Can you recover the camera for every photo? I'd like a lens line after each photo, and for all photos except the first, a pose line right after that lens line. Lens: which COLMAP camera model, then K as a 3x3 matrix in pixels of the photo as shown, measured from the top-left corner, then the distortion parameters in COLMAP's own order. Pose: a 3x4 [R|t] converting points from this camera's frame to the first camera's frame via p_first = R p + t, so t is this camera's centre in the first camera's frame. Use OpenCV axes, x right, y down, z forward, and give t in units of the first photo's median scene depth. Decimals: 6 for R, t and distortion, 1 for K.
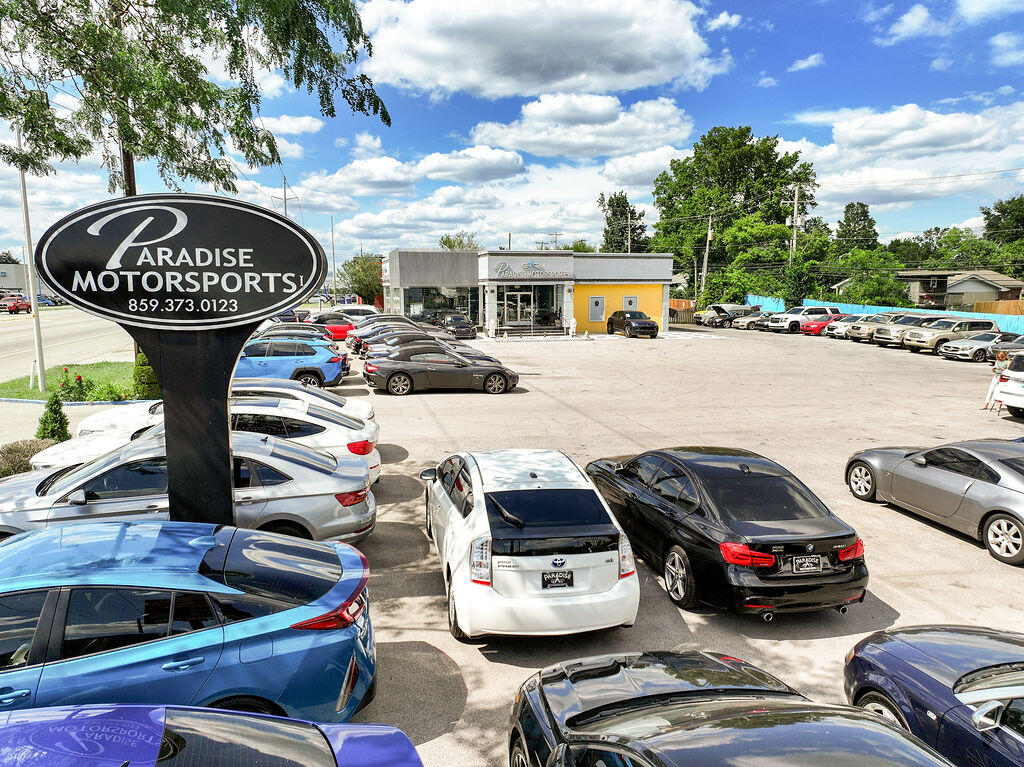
lens RADIAL K [[709.0, 0, 506.3], [0, 709.0, 382.7], [0, 0, 1]] dist [0.003239, 0.014222]
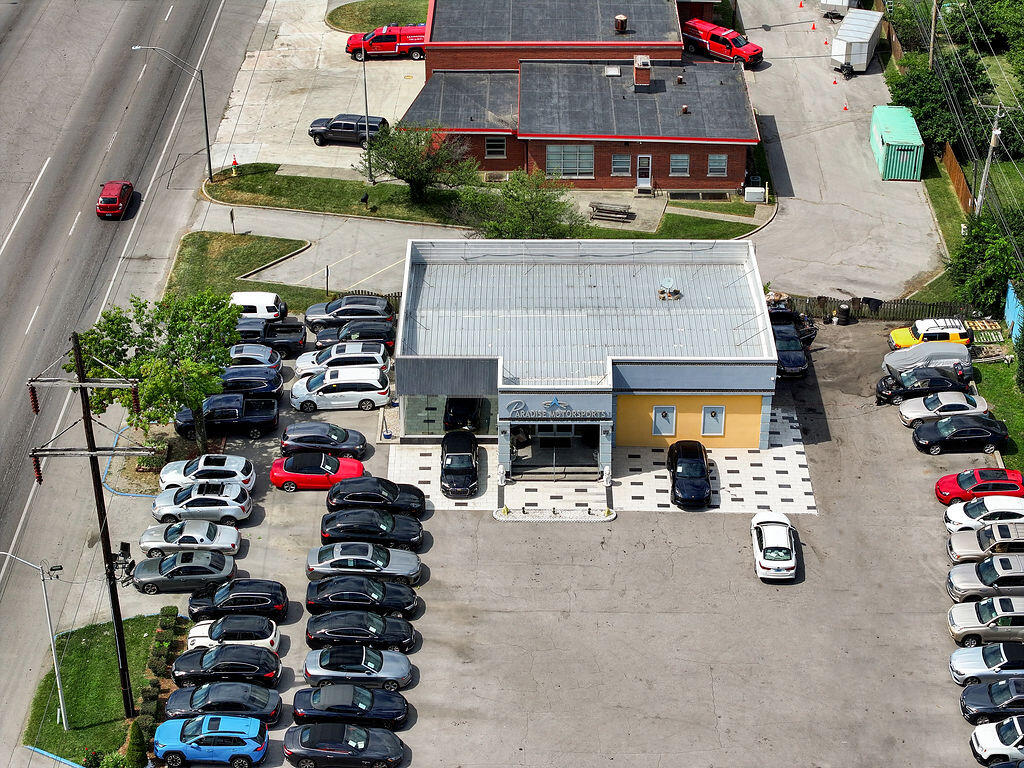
lens RADIAL K [[1914.6, 0, 515.3], [0, 1914.6, 384.8], [0, 0, 1]] dist [-0.054702, 0.000000]
pose [[0.966538, 0.127395, -0.222652, 0.357399], [-0.029381, 0.917231, 0.397271, -0.793590], [0.254834, -0.377436, 0.890282, -0.686889]]
